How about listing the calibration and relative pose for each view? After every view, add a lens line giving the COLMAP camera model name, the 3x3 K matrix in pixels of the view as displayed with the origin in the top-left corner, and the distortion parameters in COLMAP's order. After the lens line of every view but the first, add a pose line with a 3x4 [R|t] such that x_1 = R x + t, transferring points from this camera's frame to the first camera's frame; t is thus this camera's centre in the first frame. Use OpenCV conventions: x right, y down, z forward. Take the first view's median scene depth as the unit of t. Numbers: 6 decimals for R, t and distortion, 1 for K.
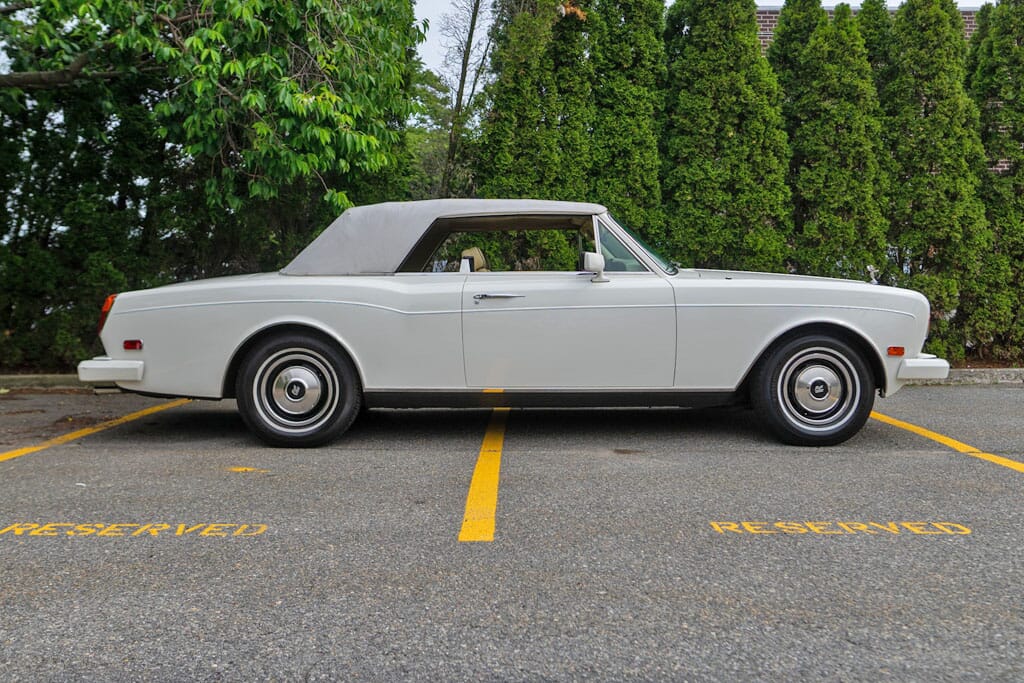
lens RADIAL K [[948.8, 0, 513.6], [0, 948.8, 291.0], [0, 0, 1]] dist [0.001252, 0.000000]
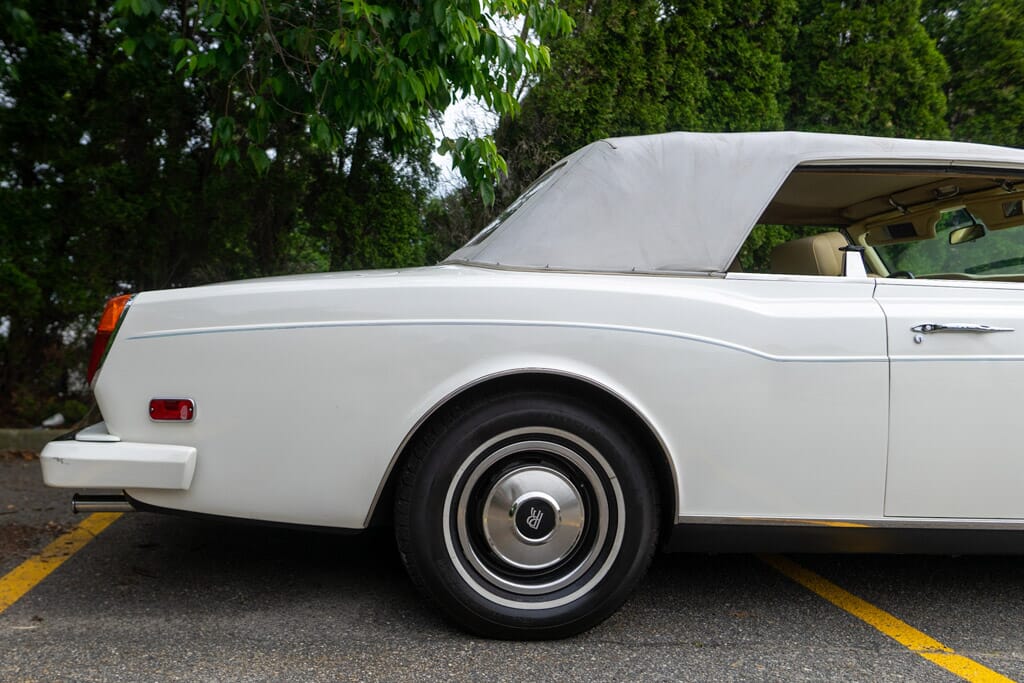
lens RADIAL K [[948.8, 0, 458.7], [0, 948.8, 380.2], [0, 0, 1]] dist [0.001252, 0.000000]
pose [[0.995692, 0.030637, 0.087515, -0.162017], [-0.034896, 0.998259, 0.047557, 0.009052], [-0.085906, -0.050406, 0.995027, 0.288304]]
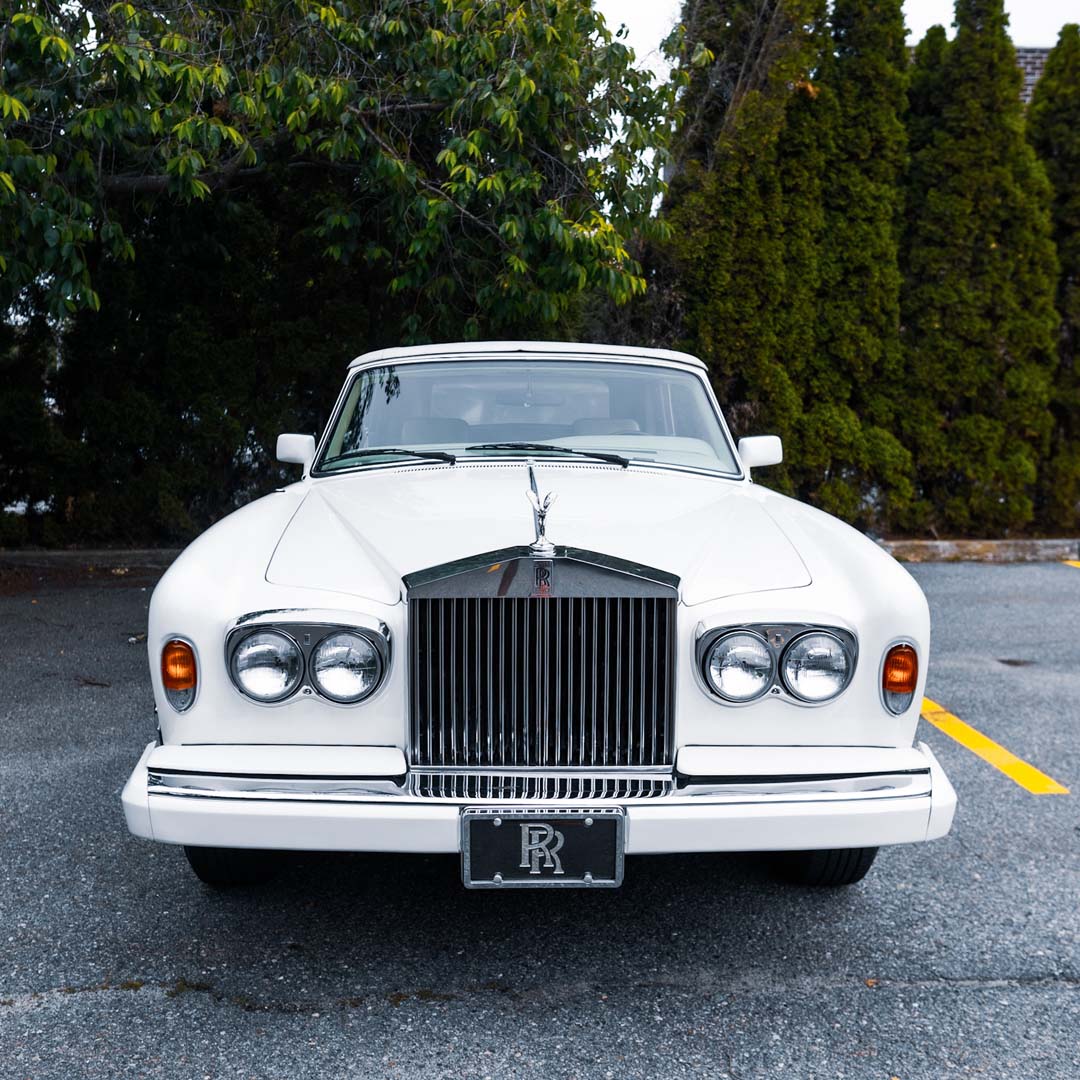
lens RADIAL K [[1234.2, 0, 552.8], [0, 1234.2, 514.6], [0, 0, 1]] dist [-0.002782, 0.000000]
pose [[0.999465, -0.001614, 0.032672, -0.177256], [-0.001450, 0.995612, 0.093568, -0.036498], [-0.032679, -0.093566, 0.995077, -0.045038]]
